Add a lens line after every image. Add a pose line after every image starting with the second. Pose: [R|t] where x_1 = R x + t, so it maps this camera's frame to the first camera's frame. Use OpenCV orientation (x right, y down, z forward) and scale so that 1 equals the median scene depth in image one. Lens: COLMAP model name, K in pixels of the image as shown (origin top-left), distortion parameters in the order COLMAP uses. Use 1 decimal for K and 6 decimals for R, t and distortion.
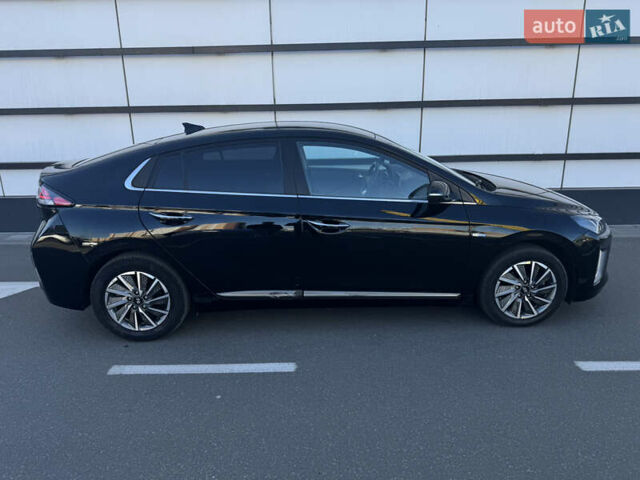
lens RADIAL K [[487.0, 0, 322.8], [0, 487.0, 242.9], [0, 0, 1]] dist [0.025154, -0.024136]
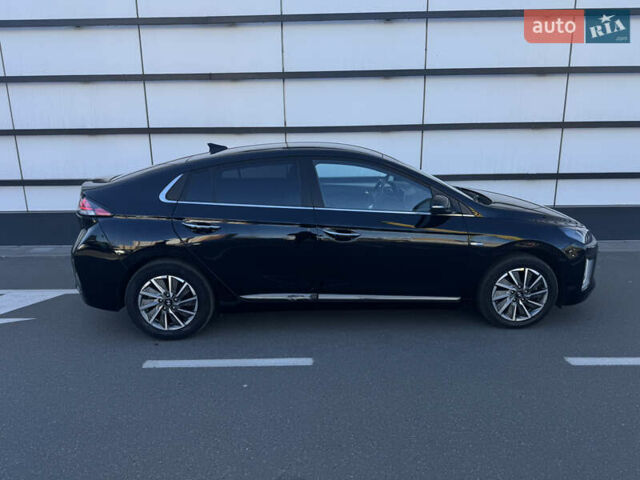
lens RADIAL K [[487.0, 0, 322.1], [0, 487.0, 239.6], [0, 0, 1]] dist [0.025154, -0.024136]
pose [[0.999993, 0.003675, 0.001115, -0.032099], [-0.003617, 0.998817, -0.048487, 0.027778], [-0.001292, 0.048483, 0.998823, -0.104954]]
